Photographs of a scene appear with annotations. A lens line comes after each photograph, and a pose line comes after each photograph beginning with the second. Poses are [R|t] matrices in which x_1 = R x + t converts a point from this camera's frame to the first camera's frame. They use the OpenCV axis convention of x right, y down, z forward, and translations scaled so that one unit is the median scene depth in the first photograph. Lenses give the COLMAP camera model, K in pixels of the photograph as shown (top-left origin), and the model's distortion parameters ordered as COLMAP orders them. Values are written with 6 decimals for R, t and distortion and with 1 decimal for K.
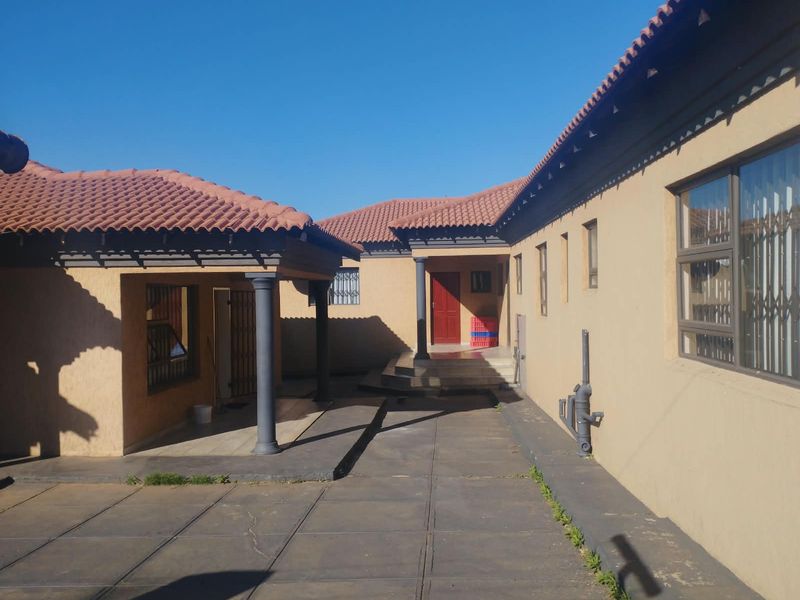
lens RADIAL K [[654.3, 0, 401.2], [0, 654.3, 297.1], [0, 0, 1]] dist [0.099000, -0.113555]
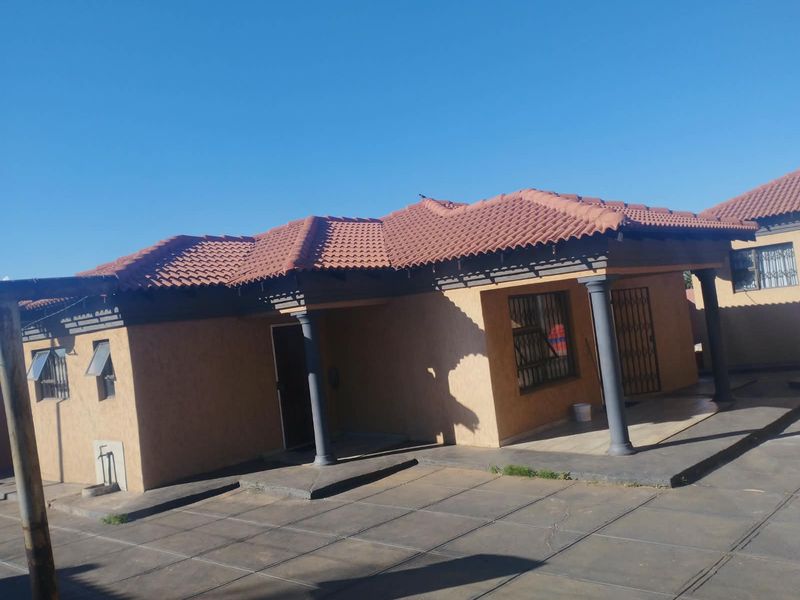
lens RADIAL K [[654.3, 0, 392.7], [0, 654.3, 298.8], [0, 0, 1]] dist [0.099000, -0.113555]
pose [[0.760185, -0.095058, -0.642715, 0.202955], [0.103097, 0.994354, -0.025126, -0.008820], [0.641475, -0.047162, 0.765693, 0.015988]]
